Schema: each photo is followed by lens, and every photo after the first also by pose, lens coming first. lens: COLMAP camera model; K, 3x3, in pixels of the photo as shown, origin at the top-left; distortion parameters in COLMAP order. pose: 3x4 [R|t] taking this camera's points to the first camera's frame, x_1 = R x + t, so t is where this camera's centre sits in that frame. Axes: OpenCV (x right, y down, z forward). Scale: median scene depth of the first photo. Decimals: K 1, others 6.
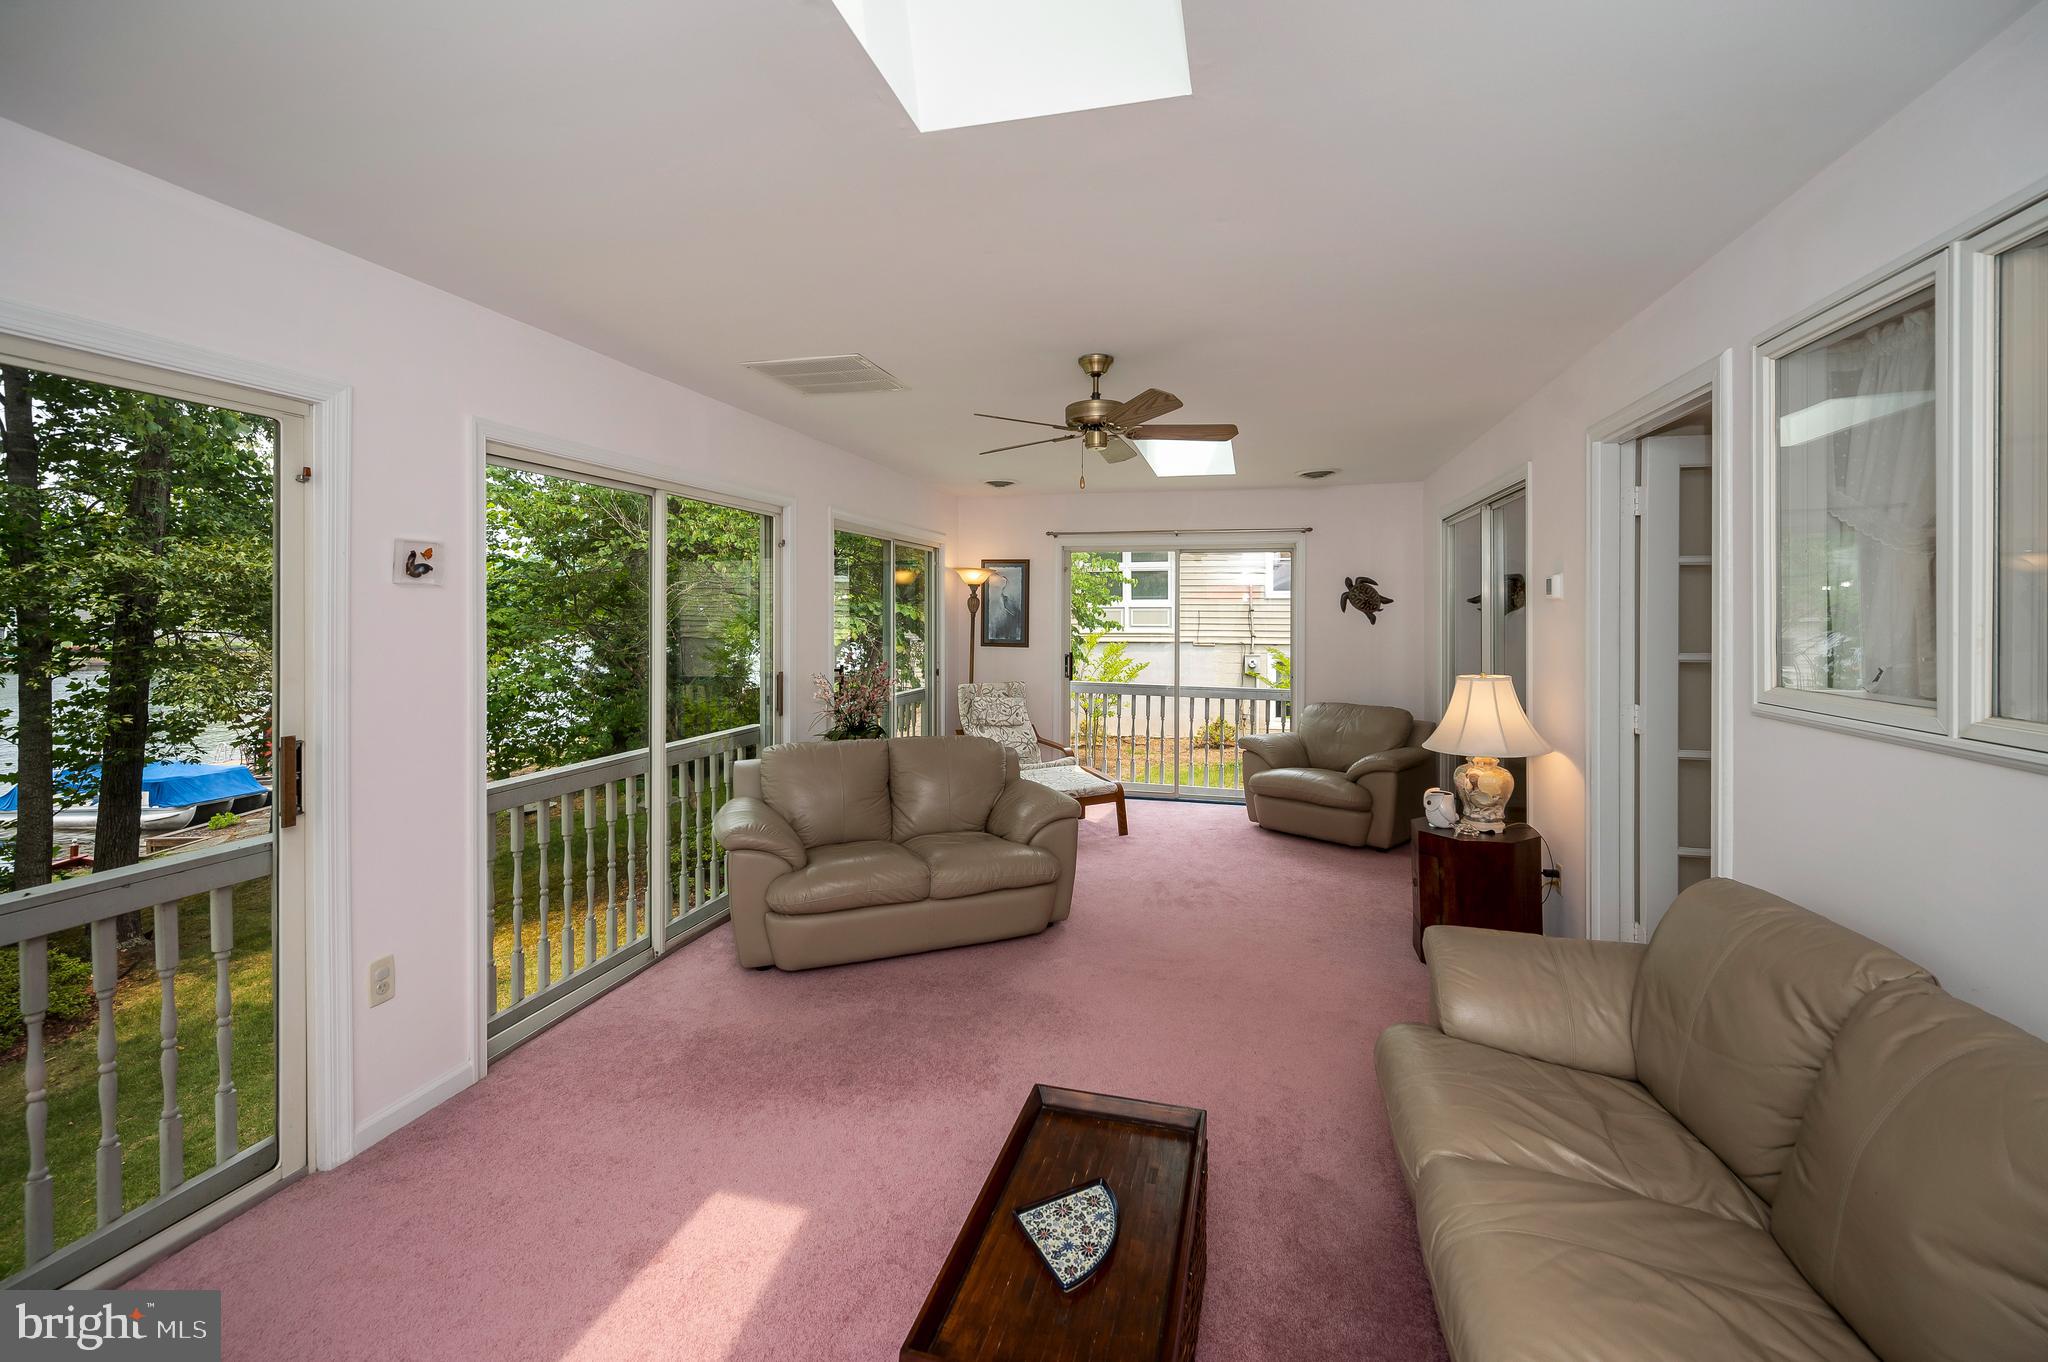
lens RADIAL K [[846.2, 0, 1026.3], [0, 846.2, 614.2], [0, 0, 1]] dist [-0.000224, -0.000017]
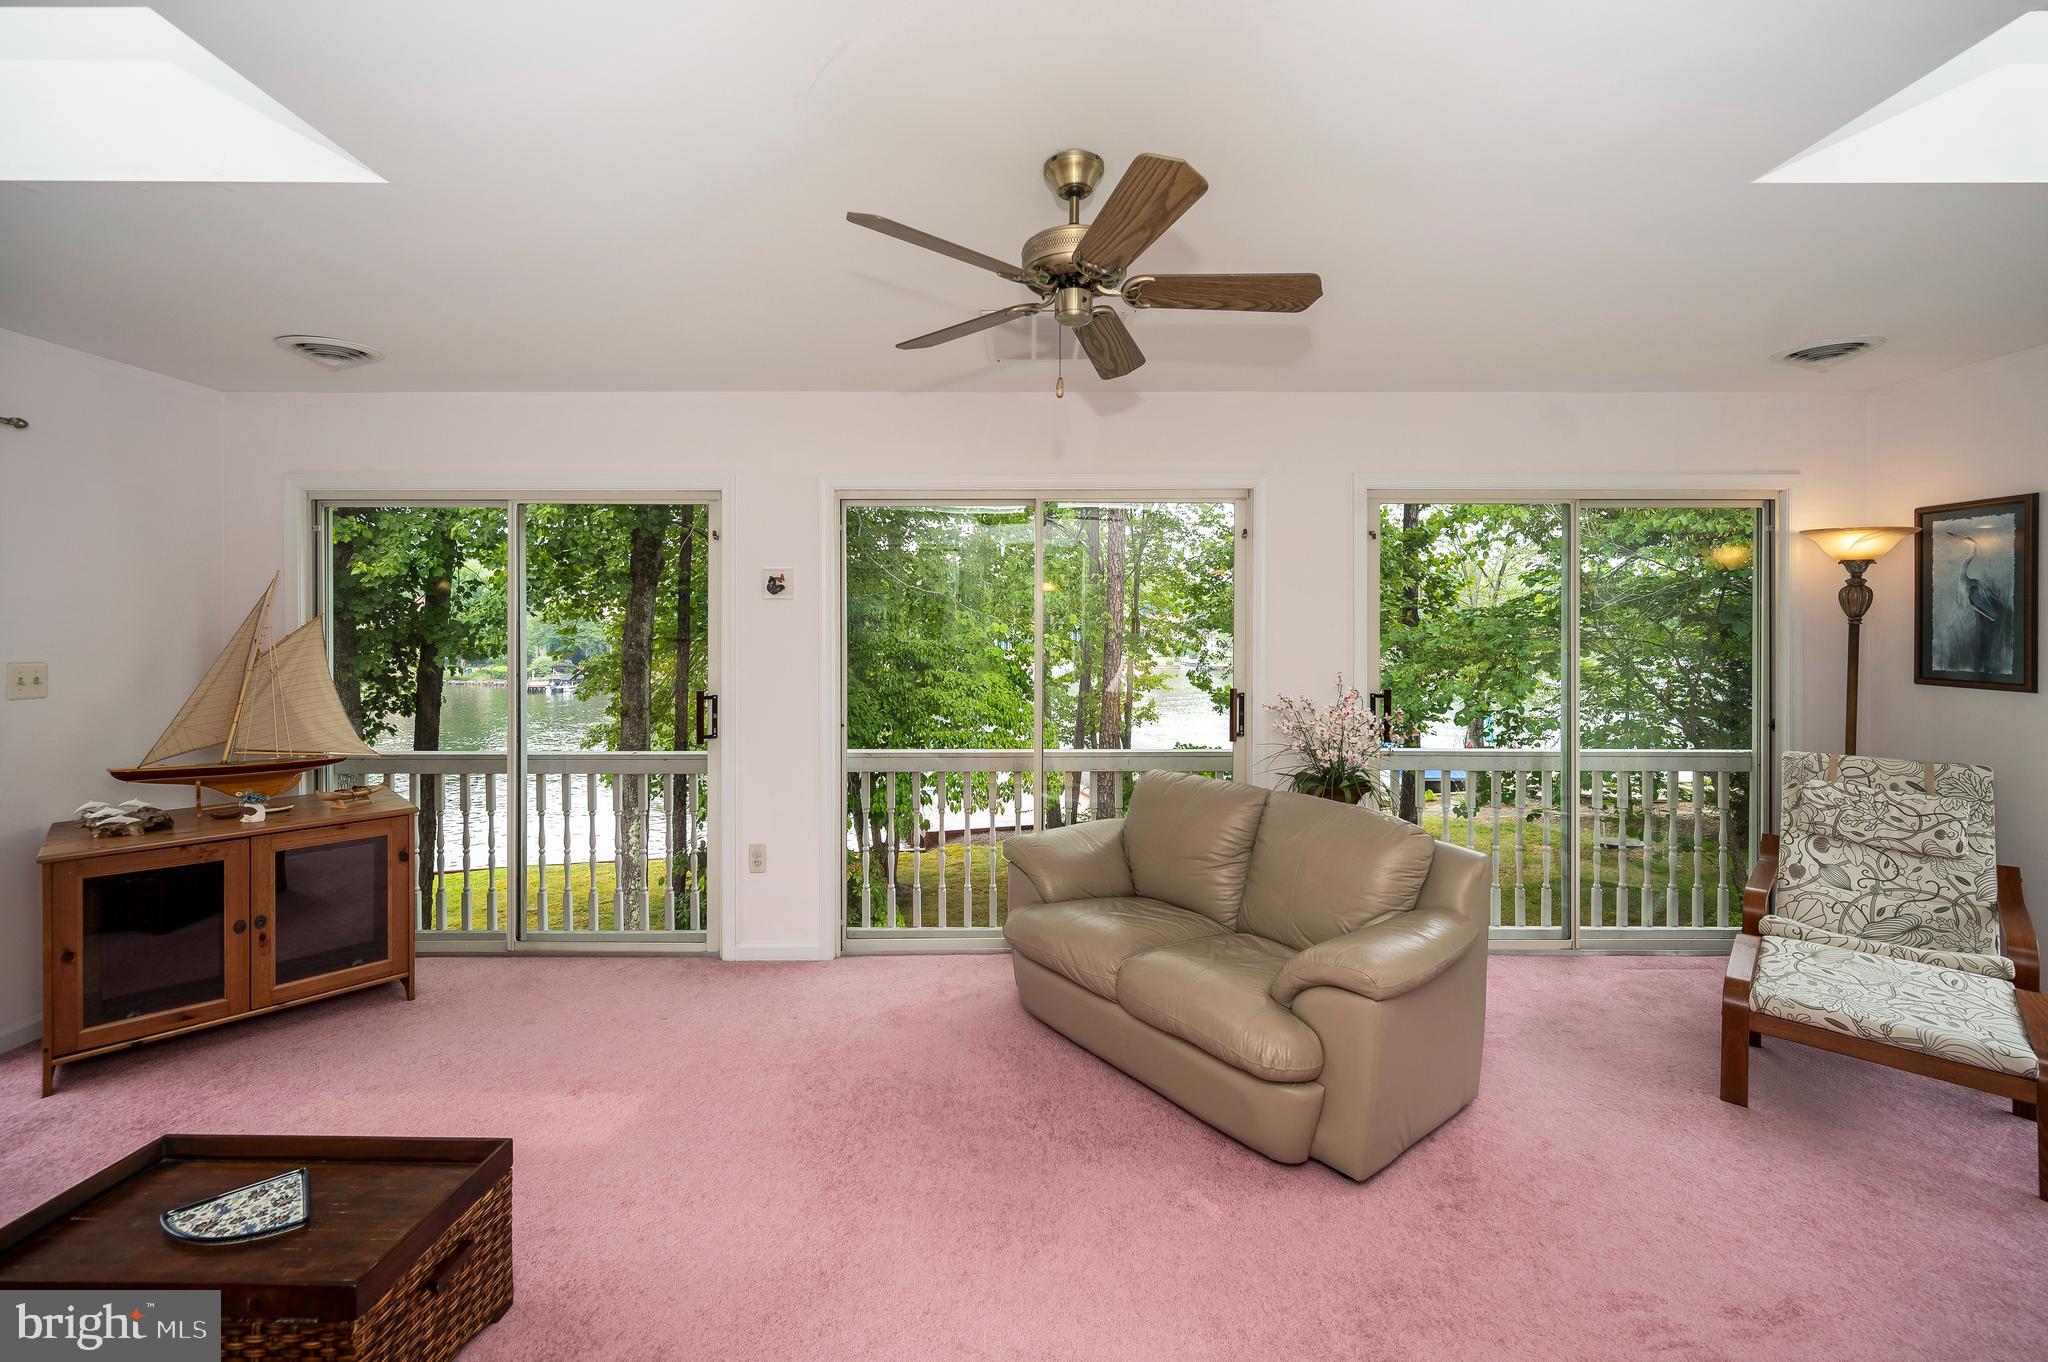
lens RADIAL K [[835.1, 0, 1026.5], [0, 835.1, 637.8], [0, 0, 1]] dist [-0.001321, -0.000120]
pose [[0.249405, 0.008124, -0.968365, 0.623910], [-0.000636, 0.999966, 0.008225, 0.016088], [0.968399, -0.001436, 0.249401, 0.827734]]
